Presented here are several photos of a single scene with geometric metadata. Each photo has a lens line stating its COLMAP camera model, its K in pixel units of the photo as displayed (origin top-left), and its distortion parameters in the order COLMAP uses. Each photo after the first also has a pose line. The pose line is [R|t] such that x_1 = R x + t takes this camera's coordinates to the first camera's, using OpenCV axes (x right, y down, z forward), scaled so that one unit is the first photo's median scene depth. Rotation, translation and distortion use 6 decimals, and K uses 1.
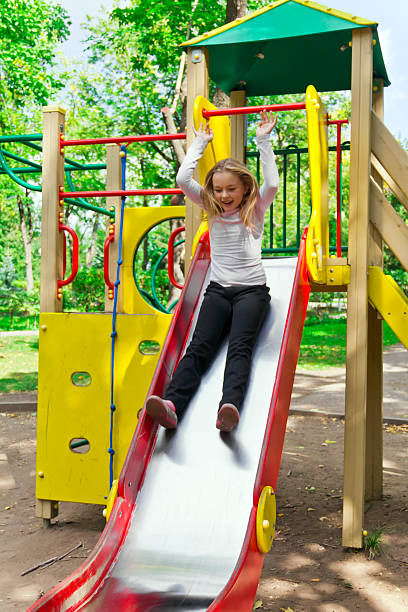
lens RADIAL K [[851.5, 0, 204.0], [0, 851.5, 306.0], [0, 0, 1]] dist [0.011006, -0.012474]
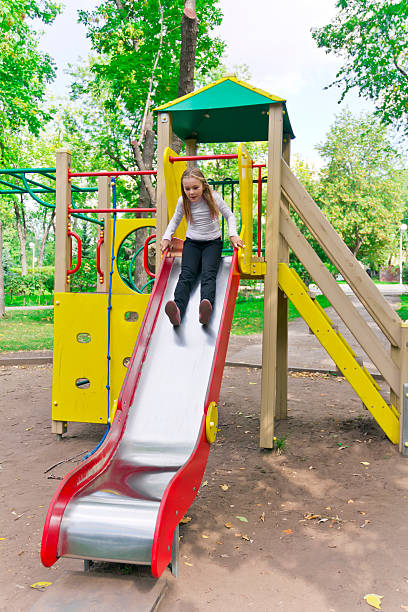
lens RADIAL K [[749.2, 0, 204.0], [0, 749.2, 306.0], [0, 0, 1]] dist [0.010375, -0.000007]
pose [[0.996879, 0.004158, 0.078833, -0.037189], [-0.006076, 0.999691, 0.024110, -0.001459], [-0.078708, -0.024514, 0.996596, -0.273609]]
